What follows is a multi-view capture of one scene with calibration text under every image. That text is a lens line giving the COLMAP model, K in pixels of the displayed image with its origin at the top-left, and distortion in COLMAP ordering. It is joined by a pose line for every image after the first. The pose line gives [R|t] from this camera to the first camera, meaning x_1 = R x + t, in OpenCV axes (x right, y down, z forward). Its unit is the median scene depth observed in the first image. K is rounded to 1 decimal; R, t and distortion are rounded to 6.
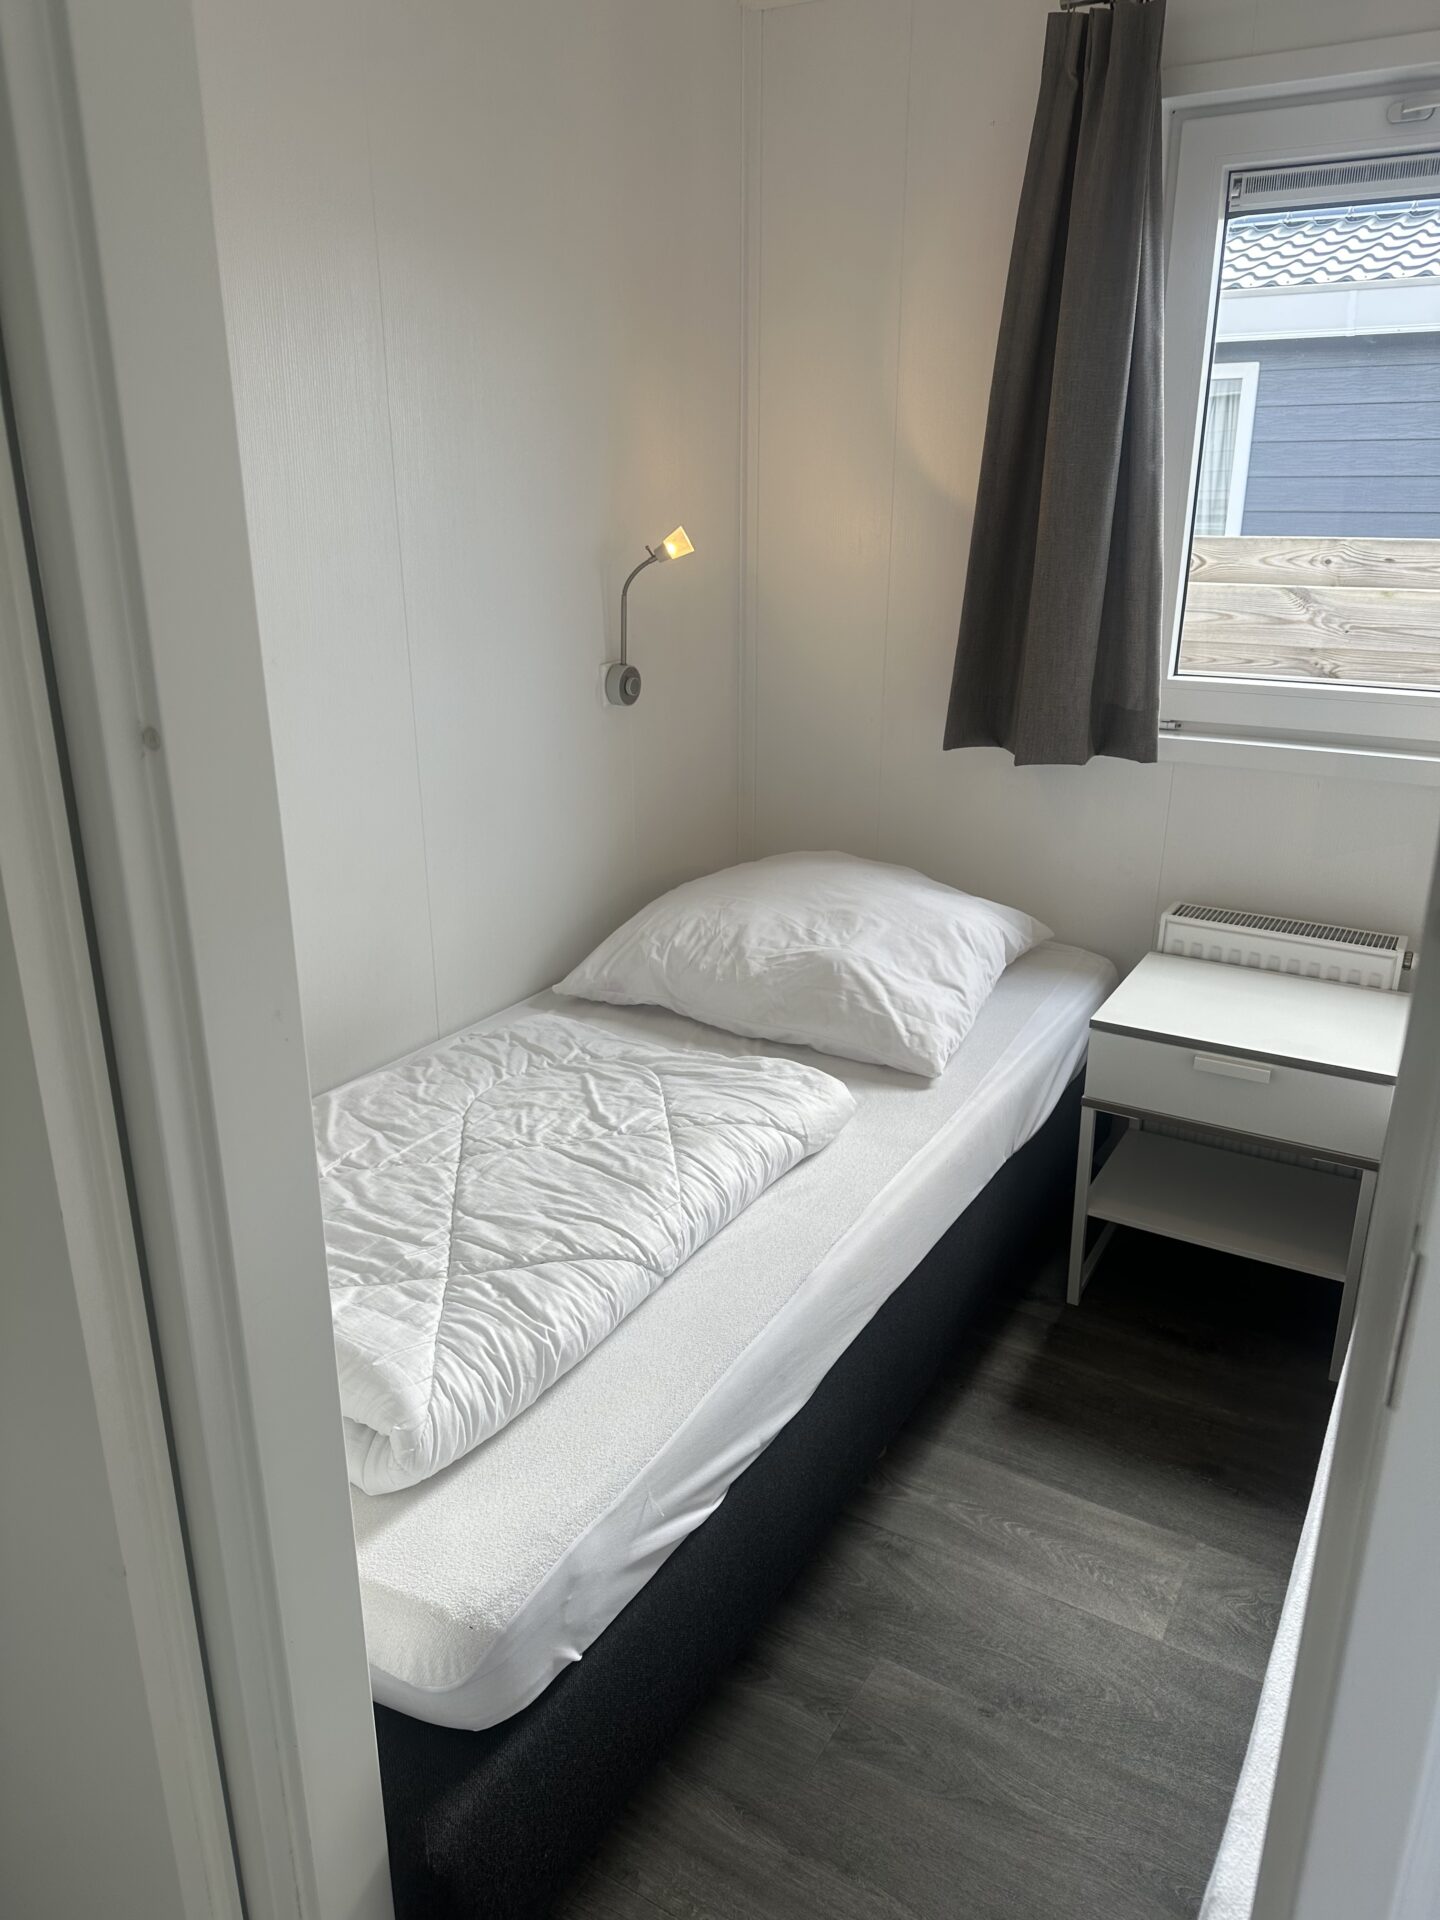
lens RADIAL K [[1326.0, 0, 720.0], [0, 1326.0, 960.0], [0, 0, 1]] dist [-0.039356, 0.000241]
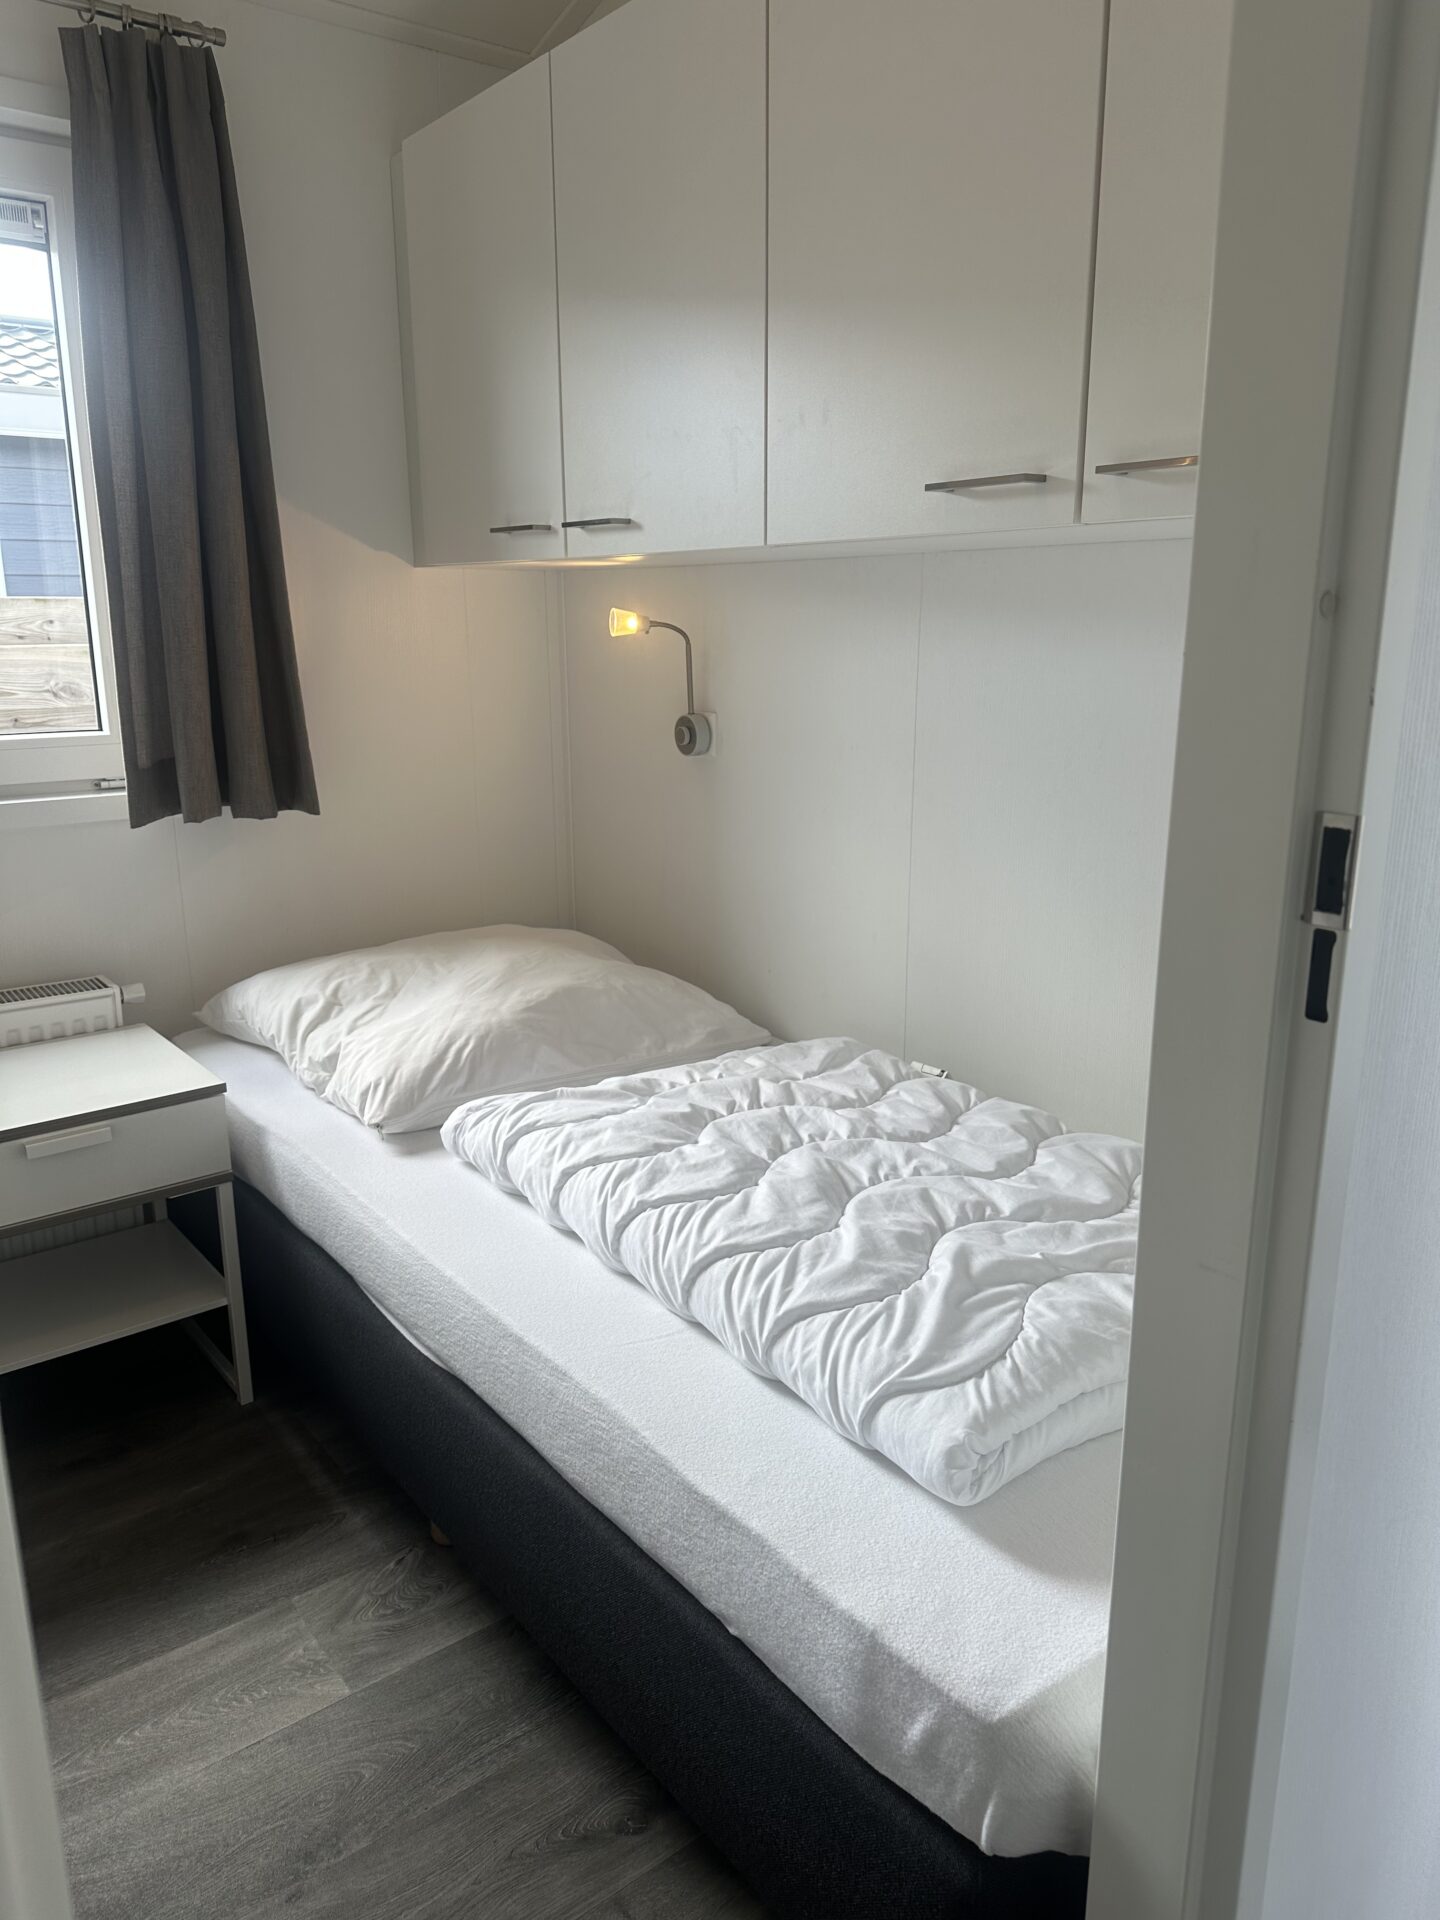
lens RADIAL K [[1351.2, 0, 720.0], [0, 1351.2, 960.0], [0, 0, 1]] dist [0.013514, 0.002824]
pose [[0.361325, -0.253917, 0.897201, -0.298820], [0.287583, 0.945647, 0.151811, -0.063795], [-0.886984, 0.203167, 0.414709, 0.200974]]
